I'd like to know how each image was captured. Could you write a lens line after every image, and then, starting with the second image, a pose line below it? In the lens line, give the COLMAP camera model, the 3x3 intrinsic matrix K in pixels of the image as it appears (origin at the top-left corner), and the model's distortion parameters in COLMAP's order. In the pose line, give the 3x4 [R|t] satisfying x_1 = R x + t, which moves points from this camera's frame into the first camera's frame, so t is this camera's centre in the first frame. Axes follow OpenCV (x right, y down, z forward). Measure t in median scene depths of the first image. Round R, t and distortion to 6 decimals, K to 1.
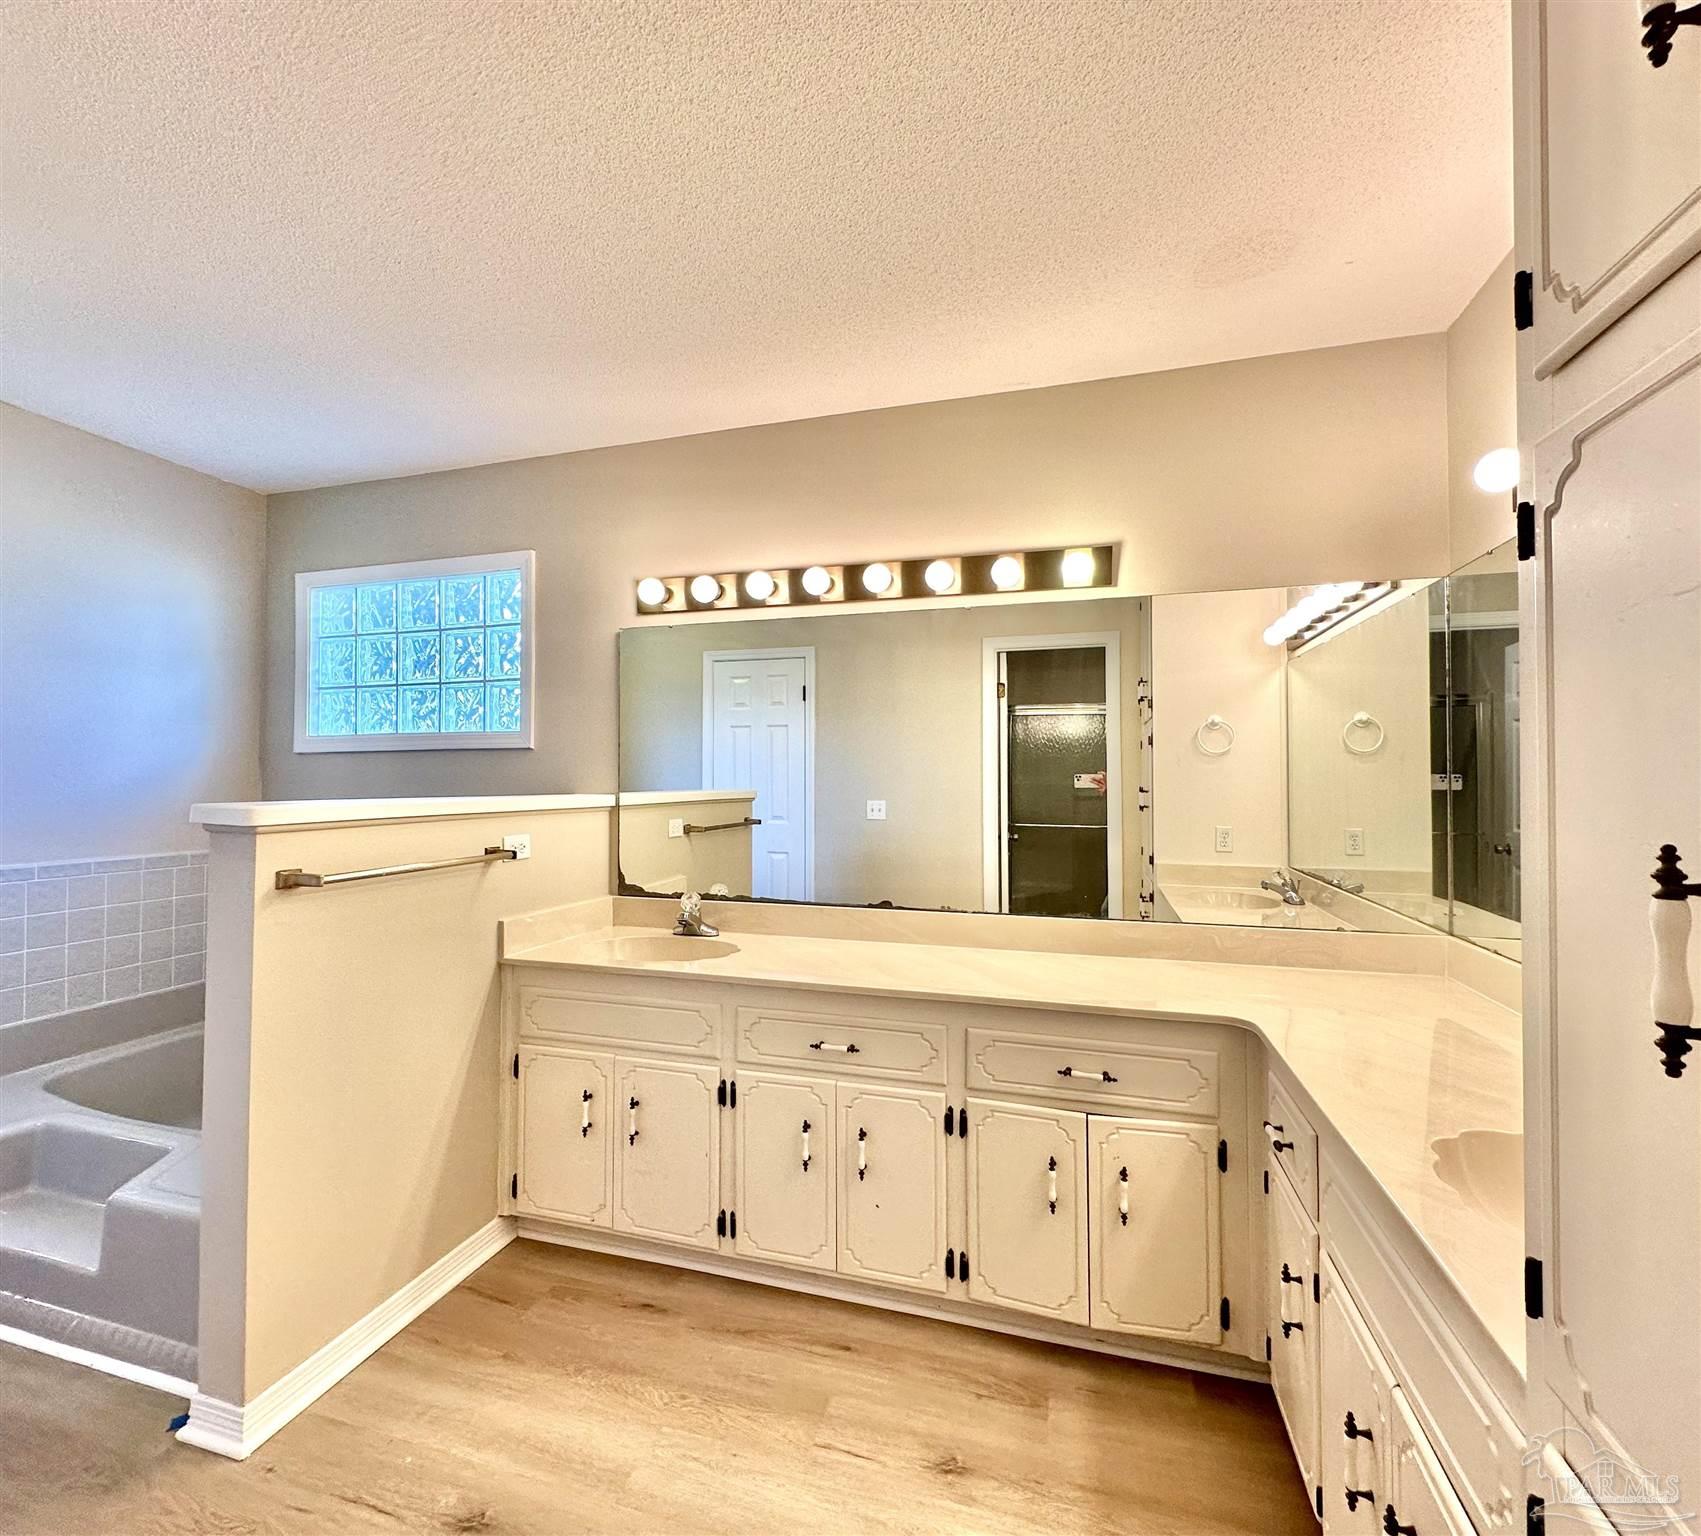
lens RADIAL K [[812.6, 0, 837.9], [0, 812.6, 769.5], [0, 0, 1]] dist [0.001341, 0.000095]
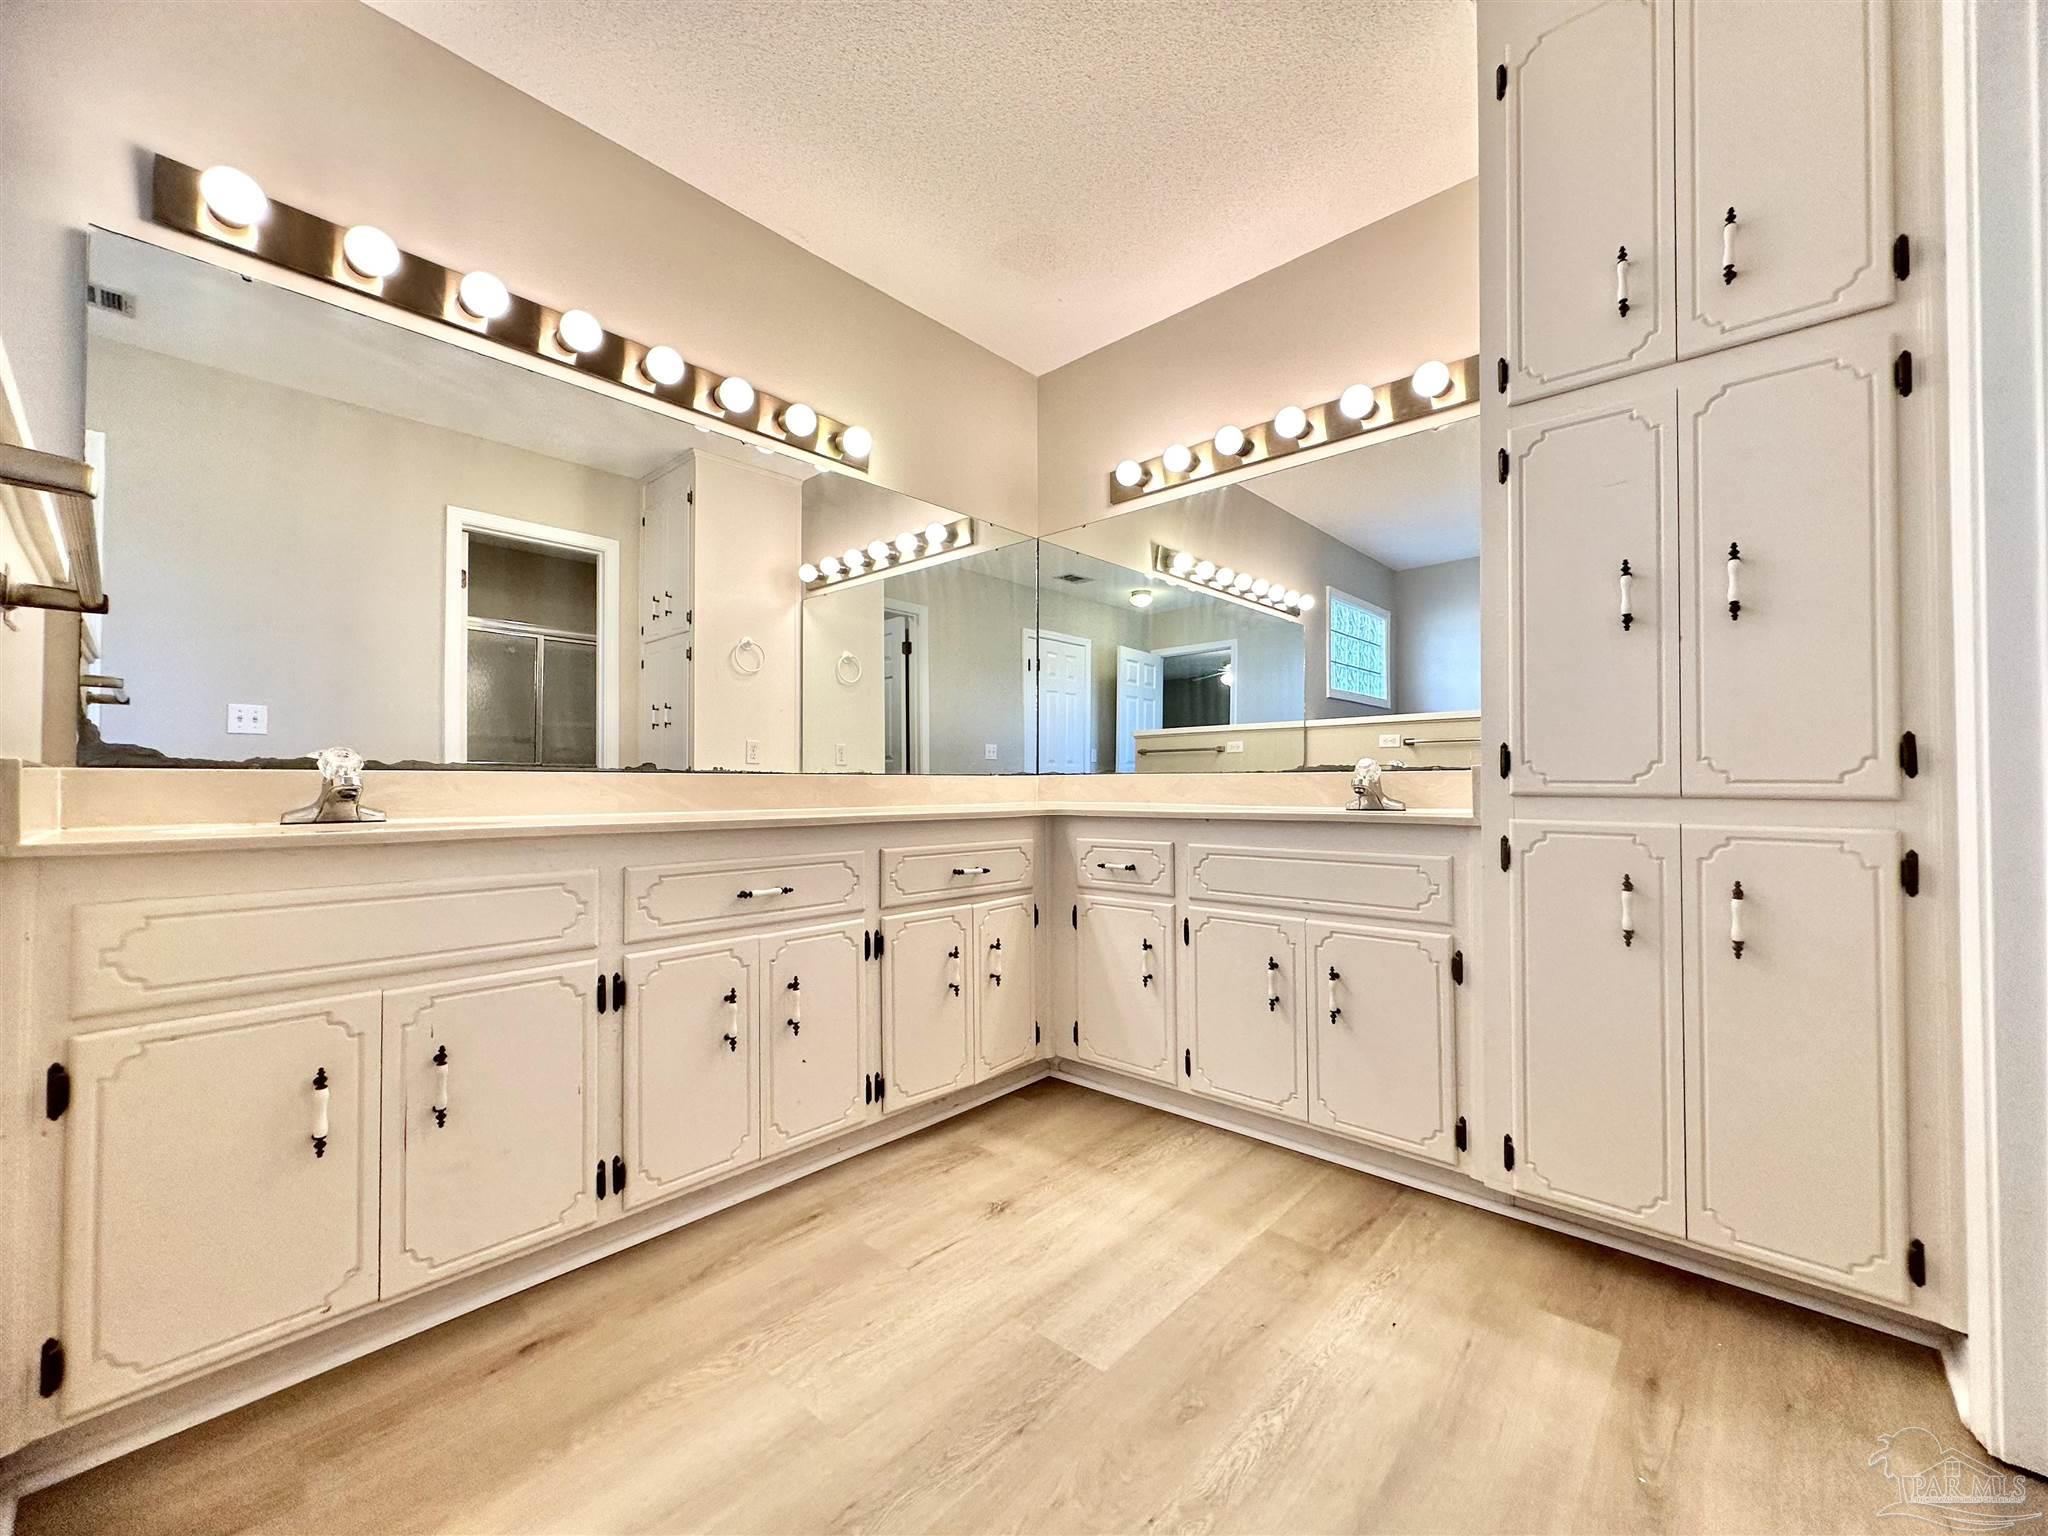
lens RADIAL K [[811.2, 0, 1016.6], [0, 811.2, 770.2], [0, 0, 1]] dist [-0.001979, 0.000875]
pose [[0.432521, 0.014099, 0.901513, -0.675347], [-0.010384, 0.999889, -0.010655, 0.228029], [-0.901564, -0.004753, 0.432620, 0.412236]]
